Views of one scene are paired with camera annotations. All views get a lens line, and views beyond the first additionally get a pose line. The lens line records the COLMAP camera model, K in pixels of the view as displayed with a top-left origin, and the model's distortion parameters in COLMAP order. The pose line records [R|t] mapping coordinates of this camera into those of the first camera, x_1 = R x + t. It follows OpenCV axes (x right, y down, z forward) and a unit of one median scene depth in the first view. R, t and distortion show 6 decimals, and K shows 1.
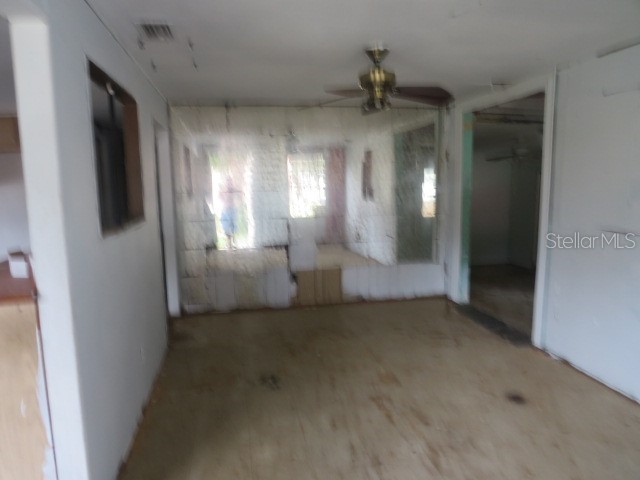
lens RADIAL K [[444.9, 0, 320.6], [0, 444.9, 239.7], [0, 0, 1]] dist [-0.031302, -0.000526]
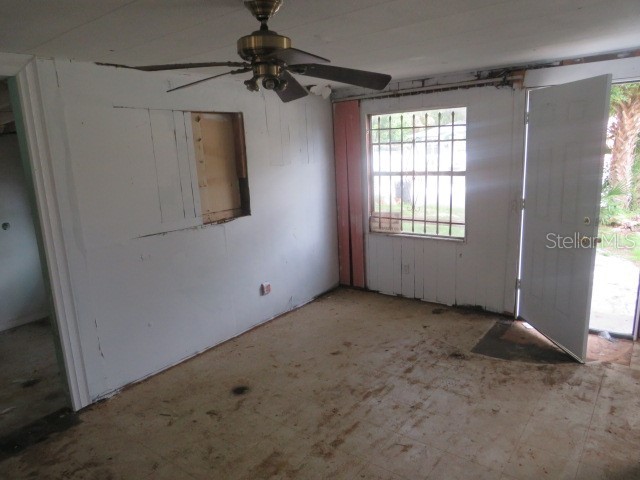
lens RADIAL K [[444.9, 0, 322.4], [0, 444.9, 236.1], [0, 0, 1]] dist [-0.031302, -0.000526]
pose [[-0.658100, -0.098340, 0.746481, -0.496045], [0.160019, 0.950517, 0.266293, -0.272230], [-0.735730, 0.294699, -0.609799, 1.555259]]
